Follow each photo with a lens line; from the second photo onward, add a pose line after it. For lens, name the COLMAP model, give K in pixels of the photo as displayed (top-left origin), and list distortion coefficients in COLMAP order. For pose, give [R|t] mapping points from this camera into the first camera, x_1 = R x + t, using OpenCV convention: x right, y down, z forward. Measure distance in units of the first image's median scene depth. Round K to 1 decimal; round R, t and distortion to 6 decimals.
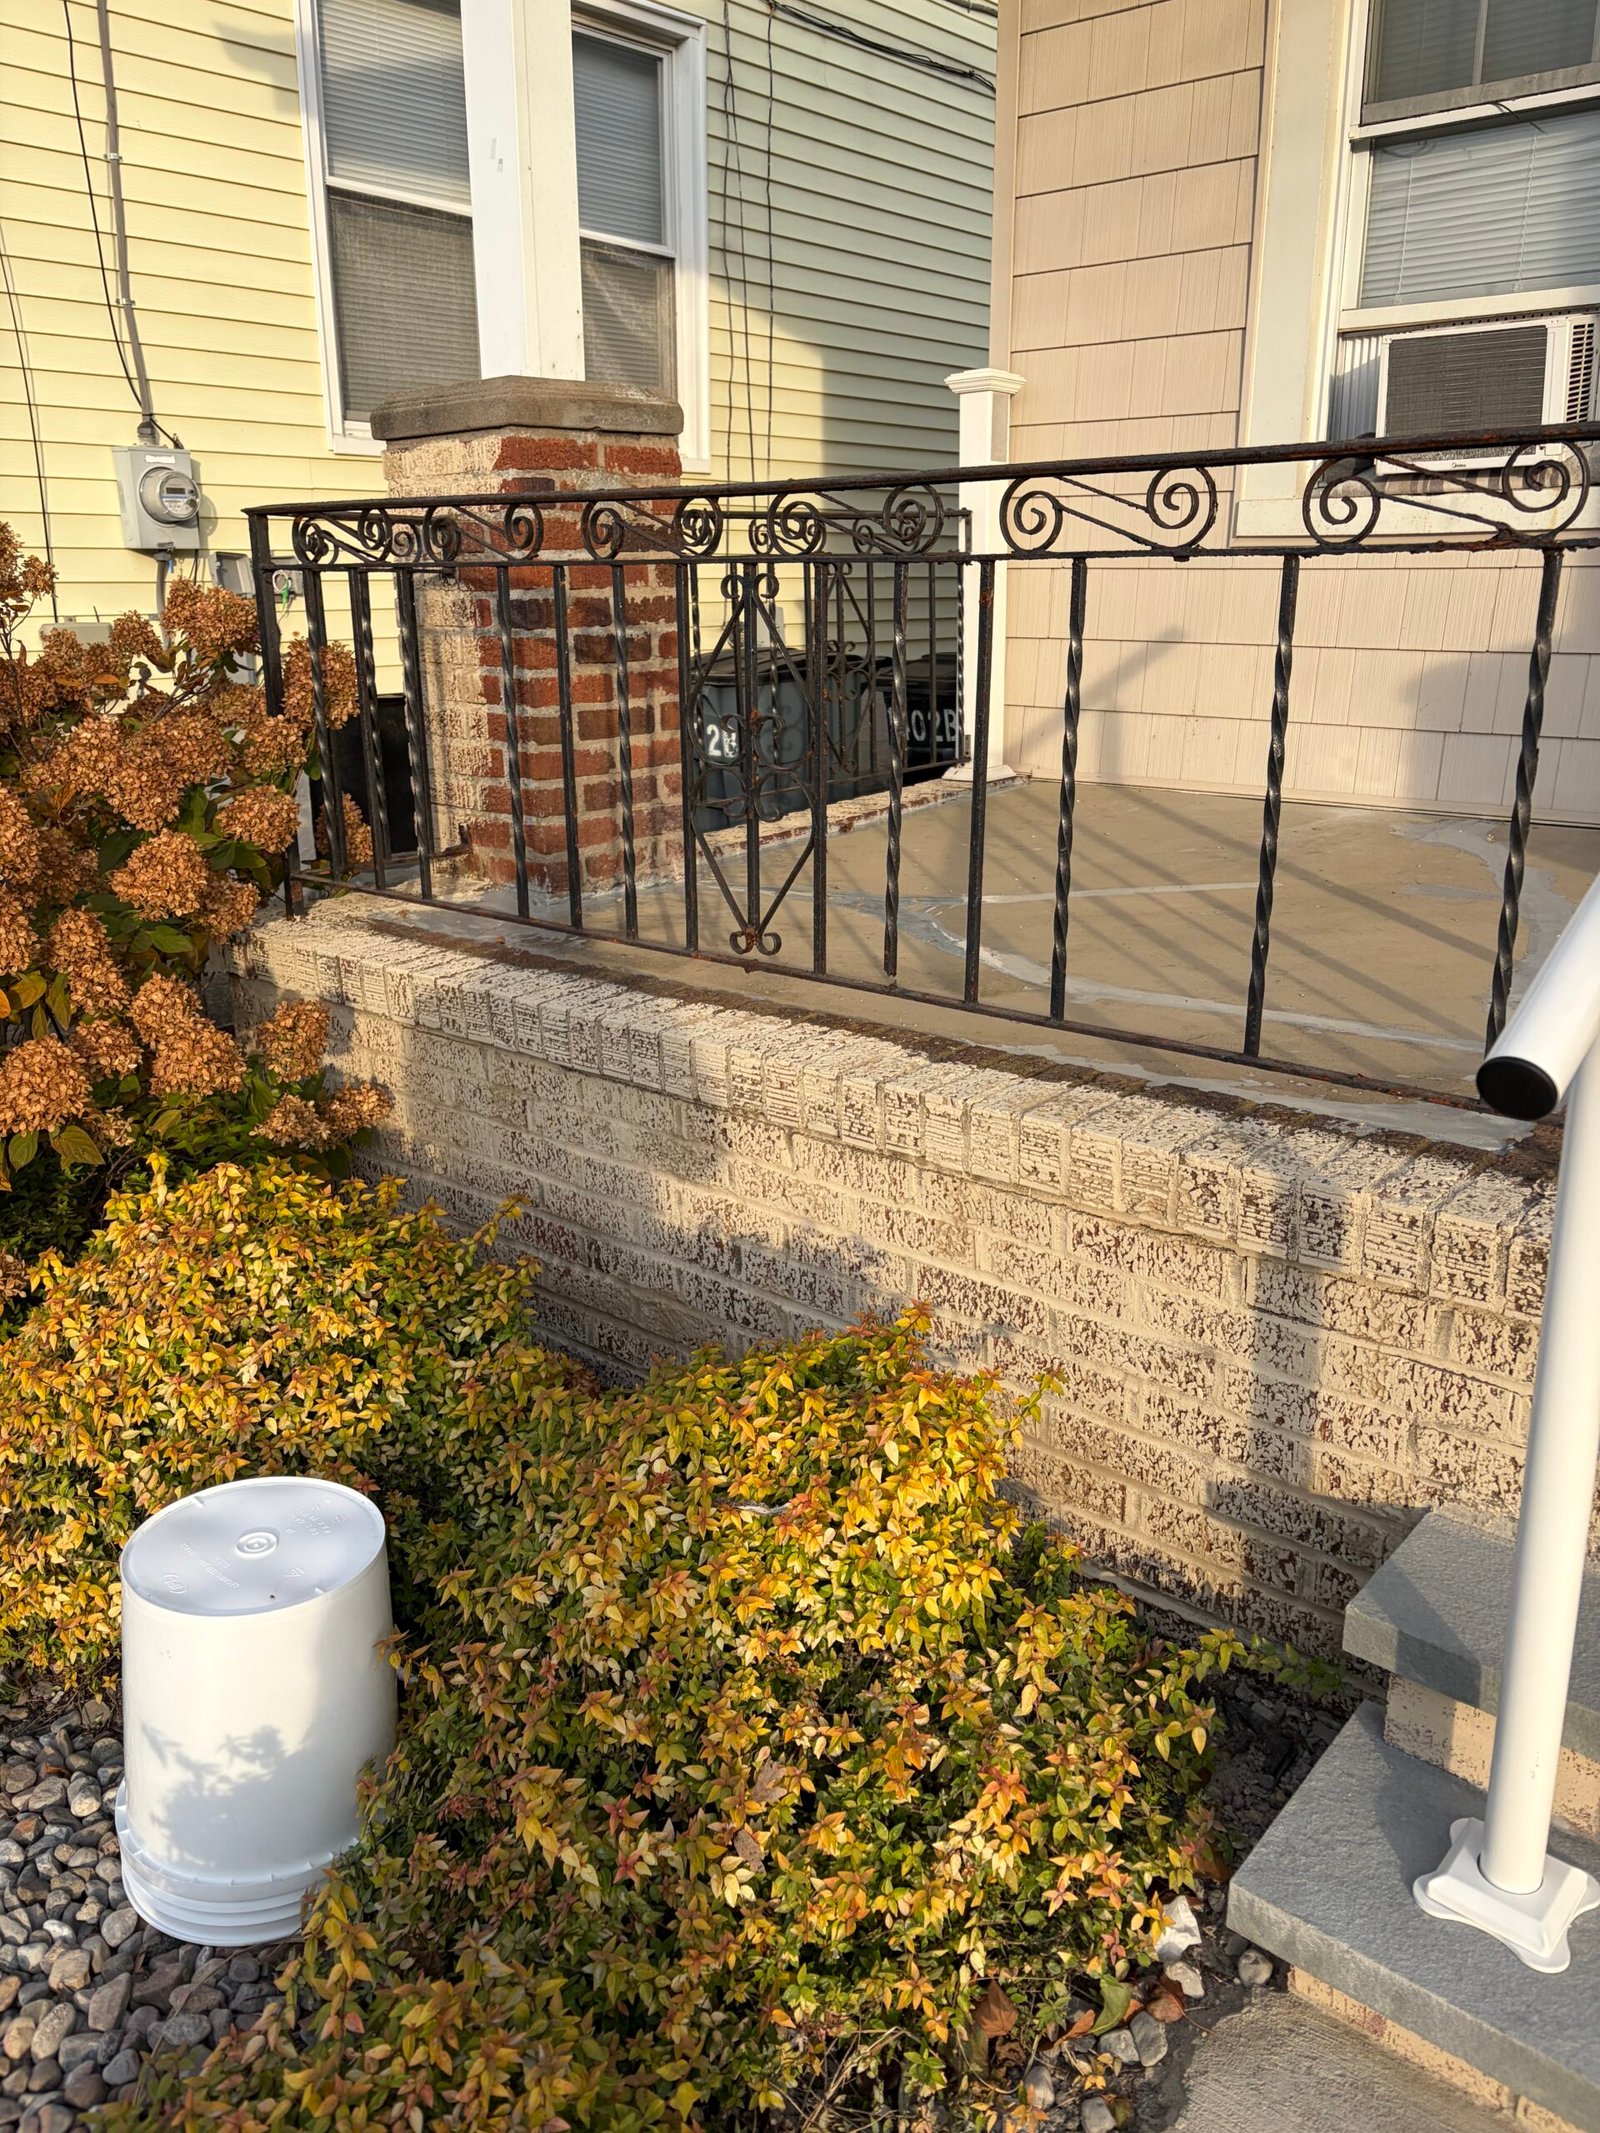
lens RADIAL K [[1617.2, 0, 803.2], [0, 1617.2, 1063.8], [0, 0, 1]] dist [0.047504, -0.037055]
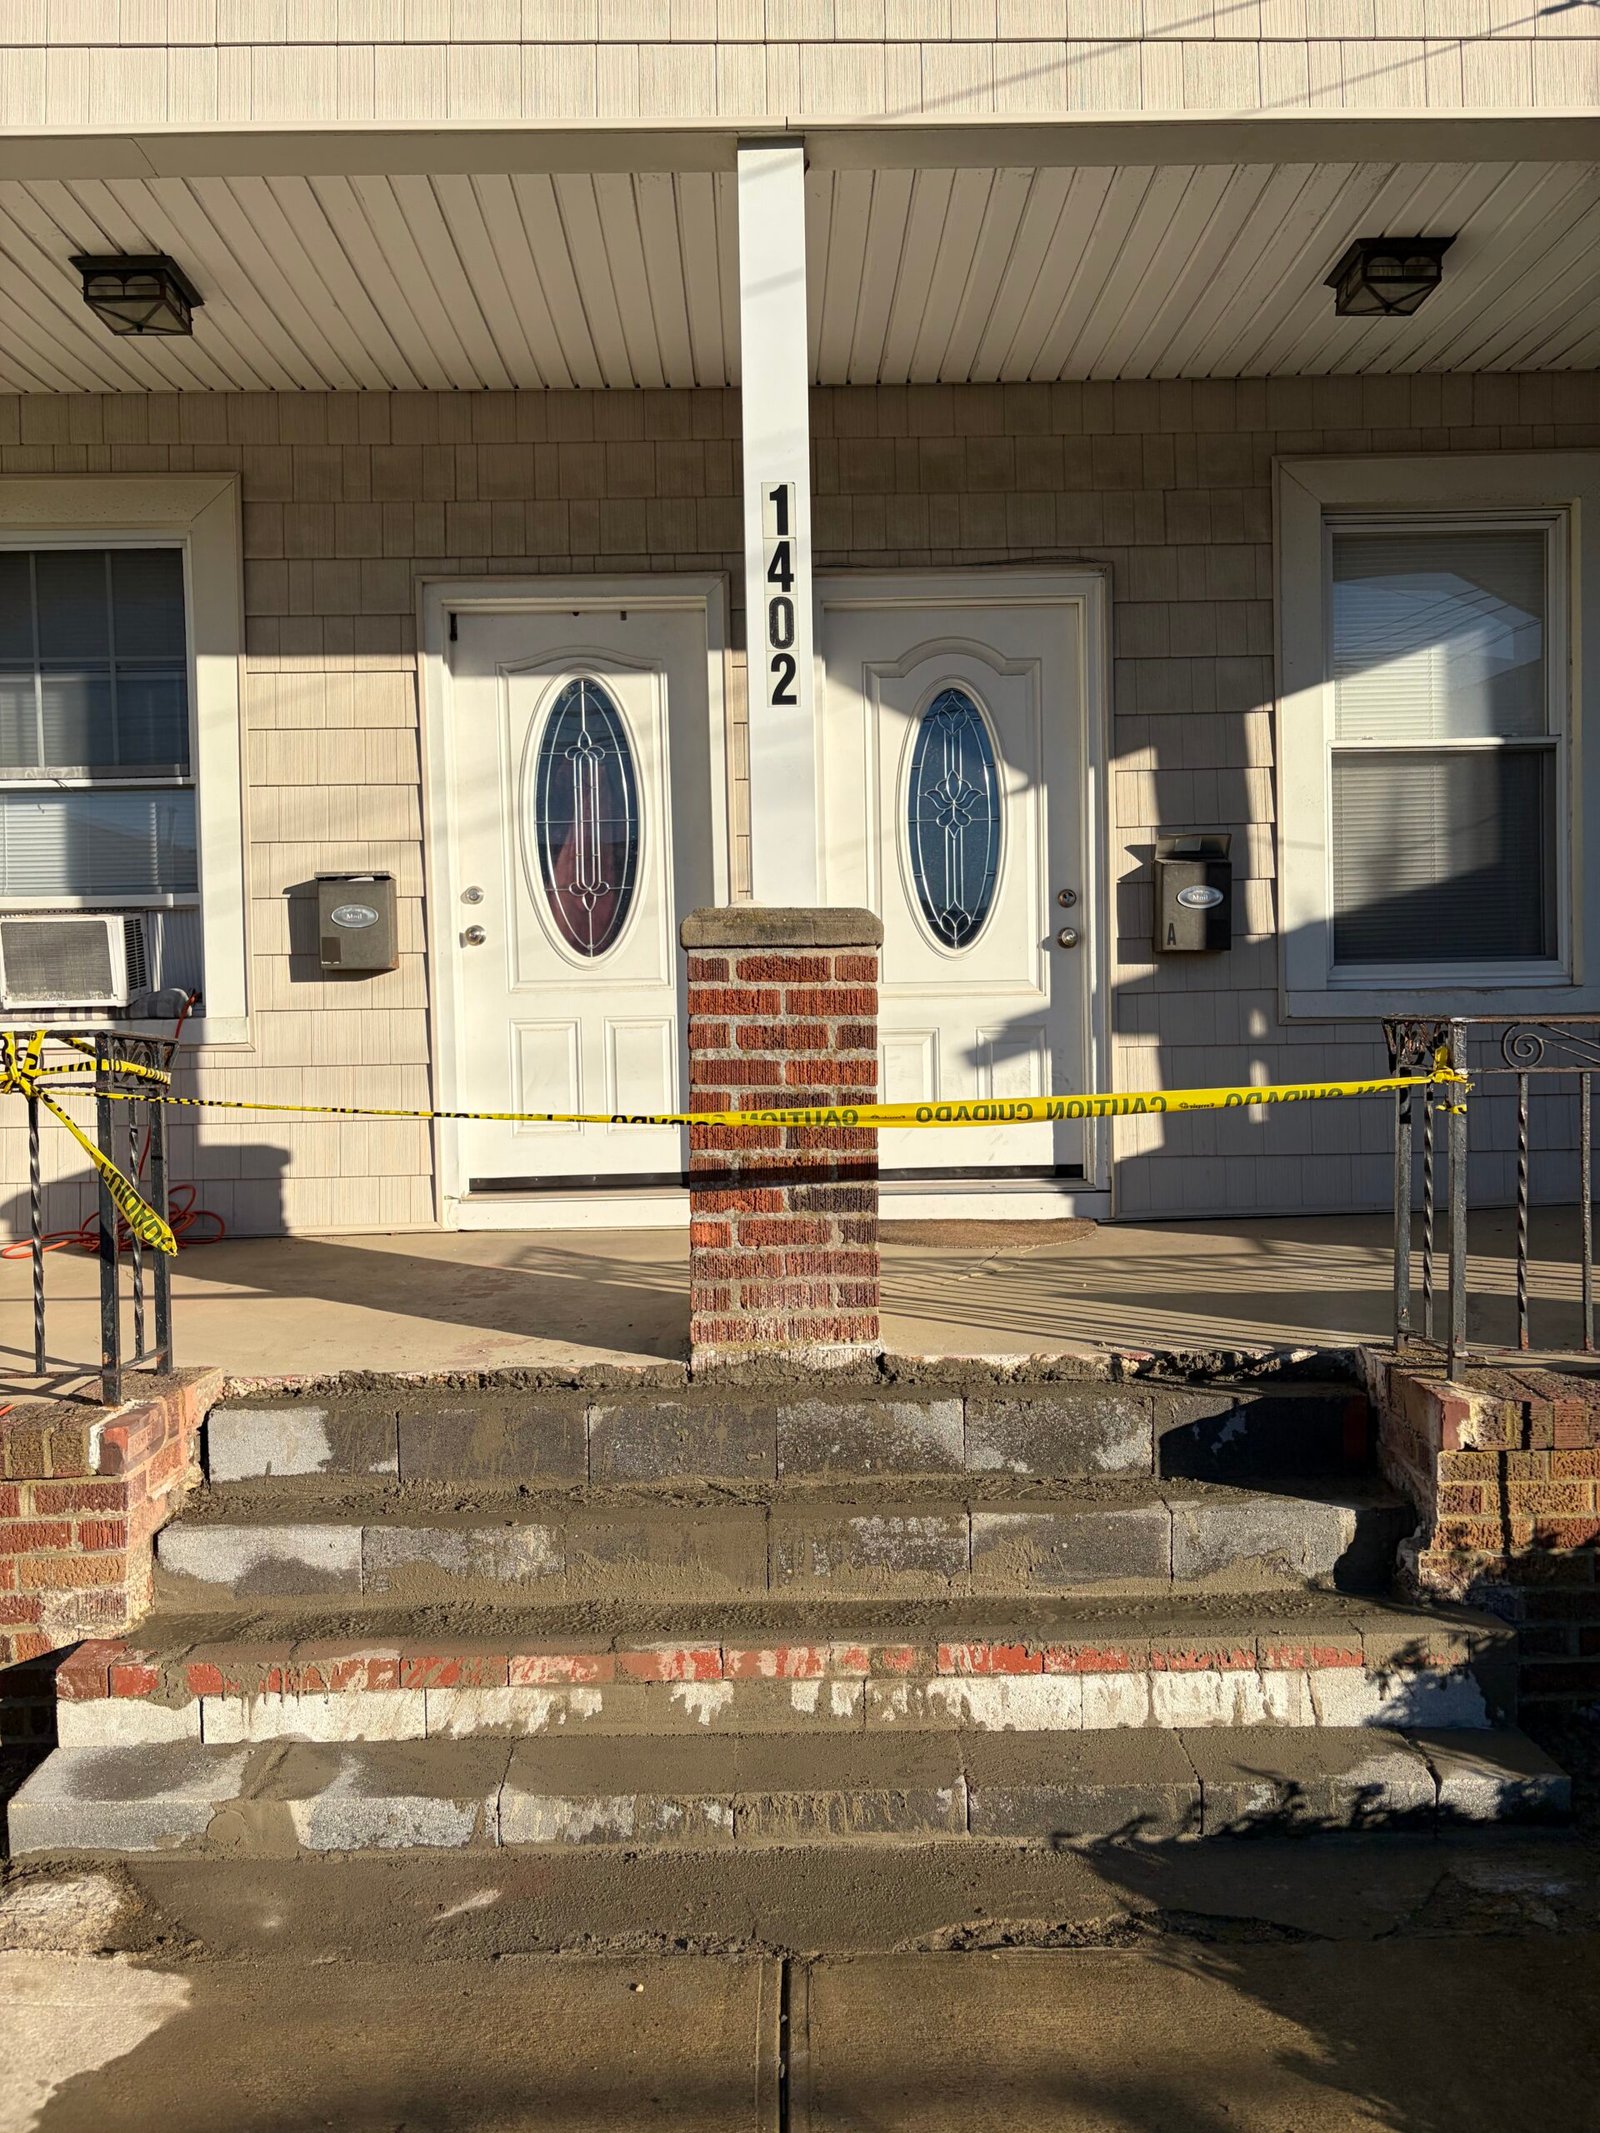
lens RADIAL K [[1617.2, 0, 803.2], [0, 1617.2, 1063.8], [0, 0, 1]] dist [0.047504, -0.037055]
pose [[0.748402, -0.028333, 0.662639, -0.070015], [0.206850, 0.959227, -0.192607, 0.102576], [-0.630164, 0.281214, 0.723748, -0.452418]]
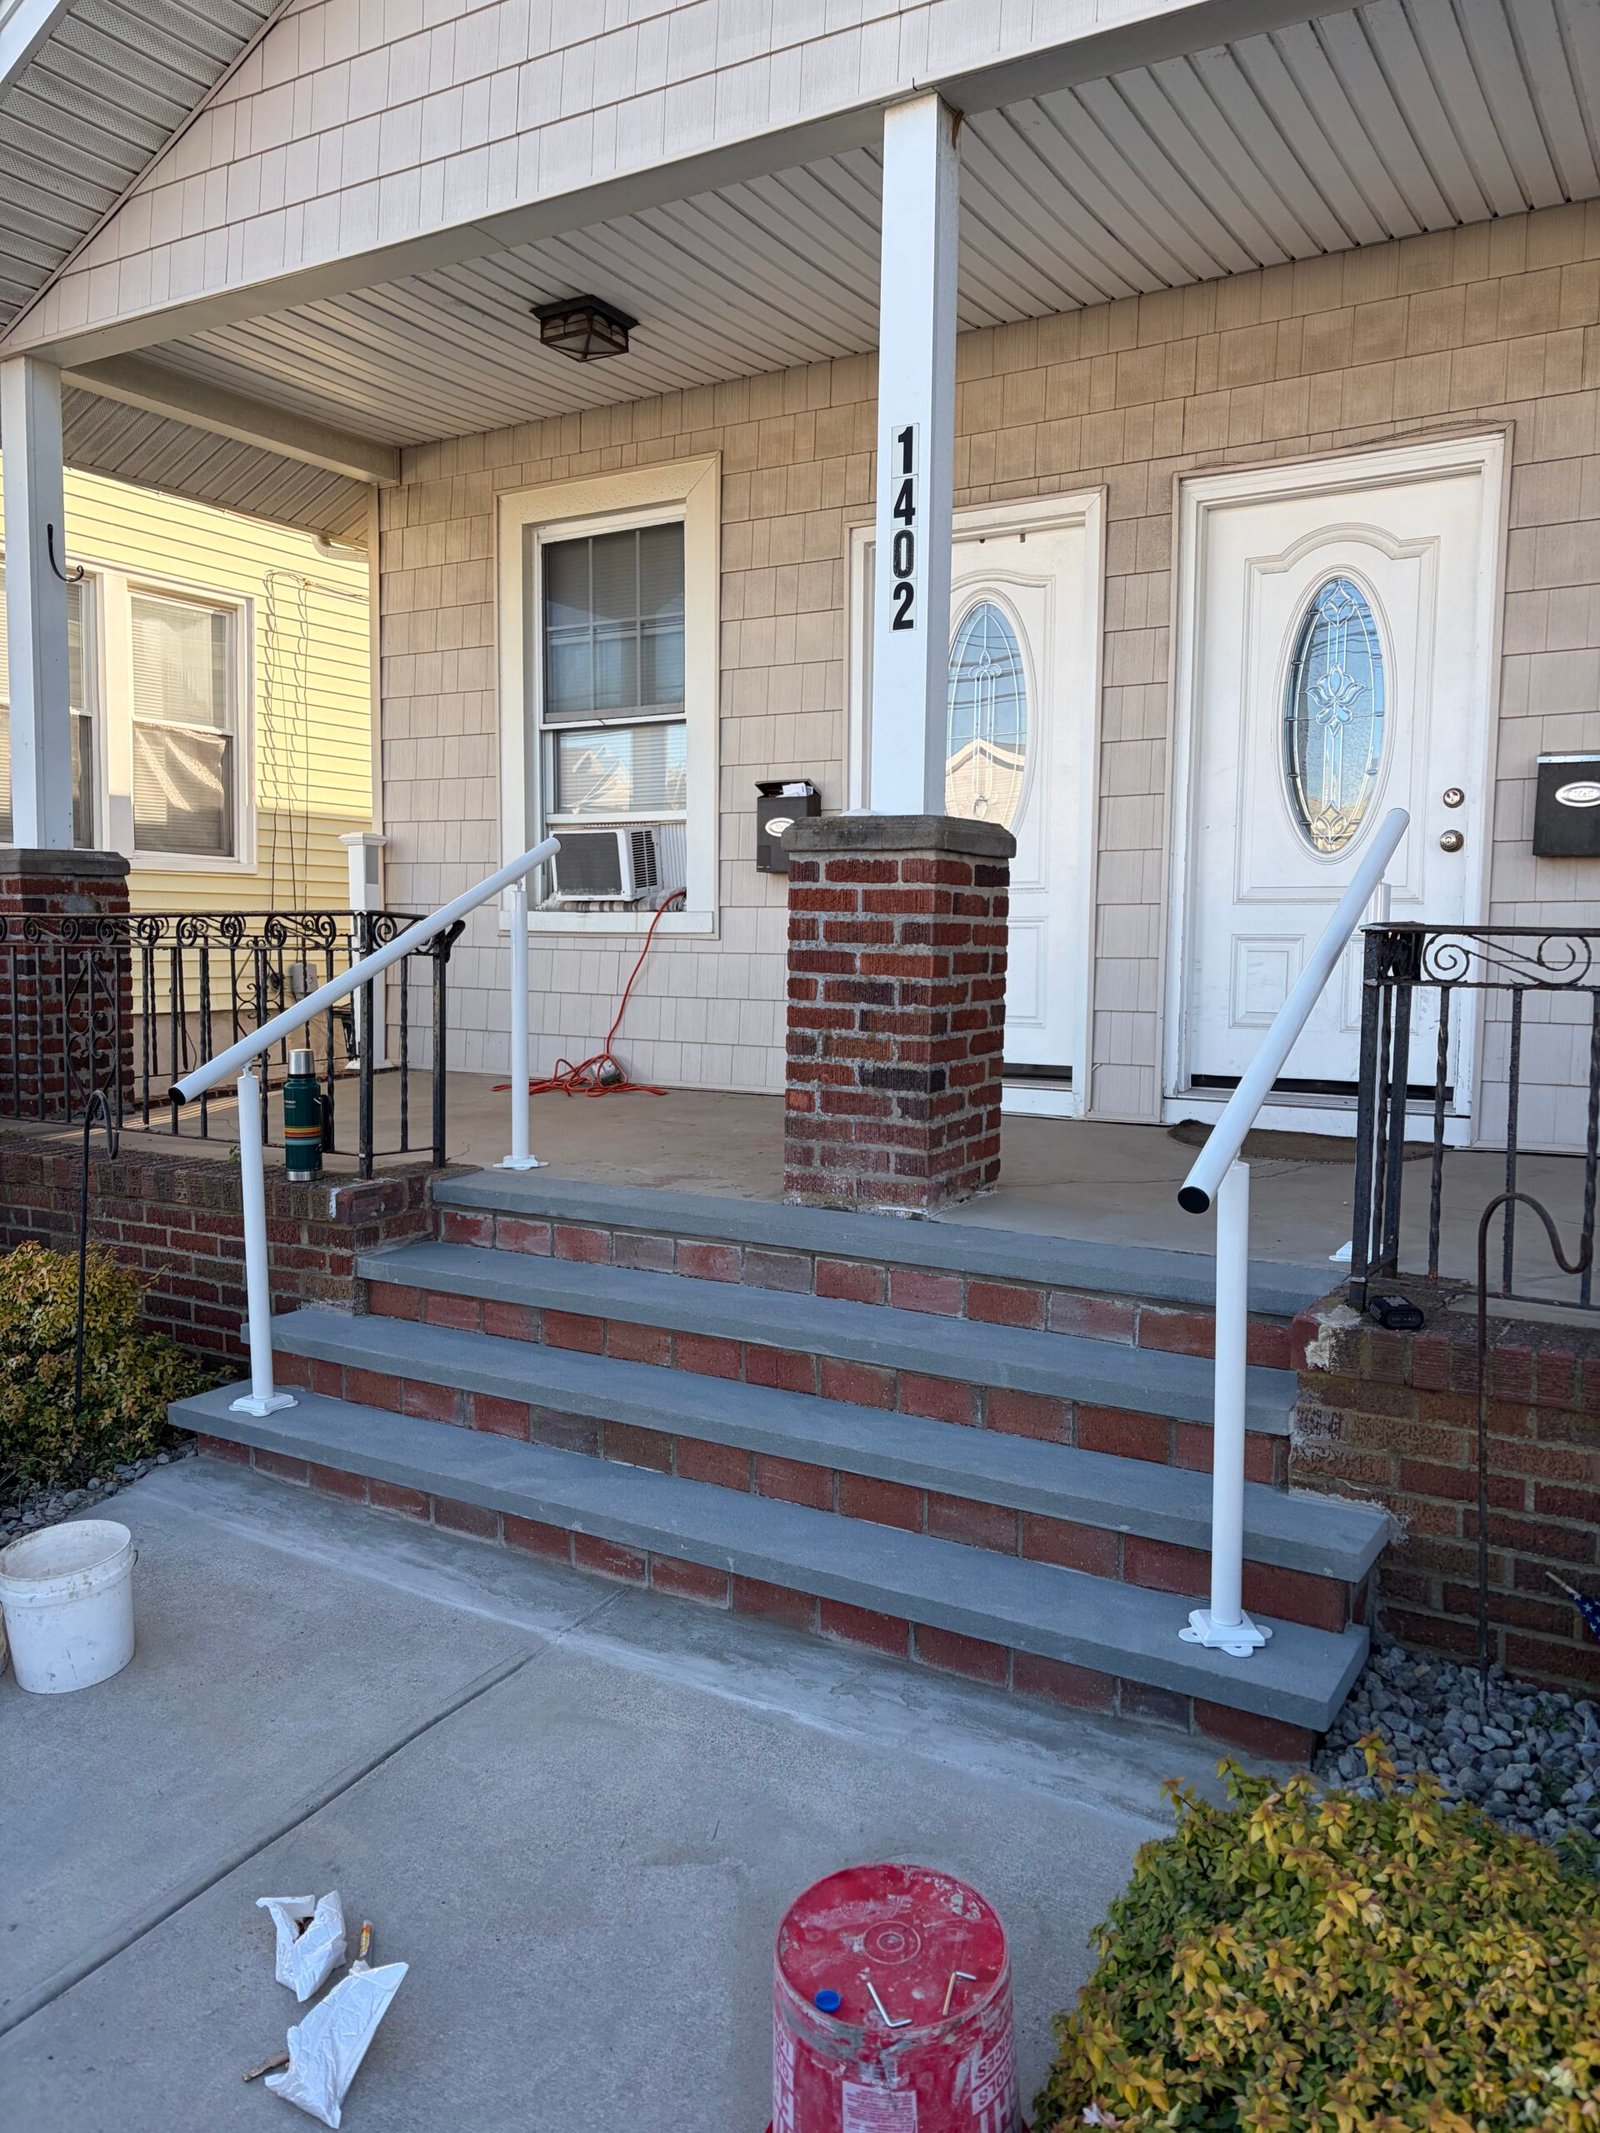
lens RADIAL K [[1605.9, 0, 807.3], [0, 1605.9, 1063.1], [0, 0, 1]] dist [0.058828, -0.060328]
pose [[0.987273, 0.000623, 0.159036, 0.350059], [0.032726, 0.977796, -0.206990, 0.208056], [-0.155634, 0.209560, 0.965330, -0.770617]]
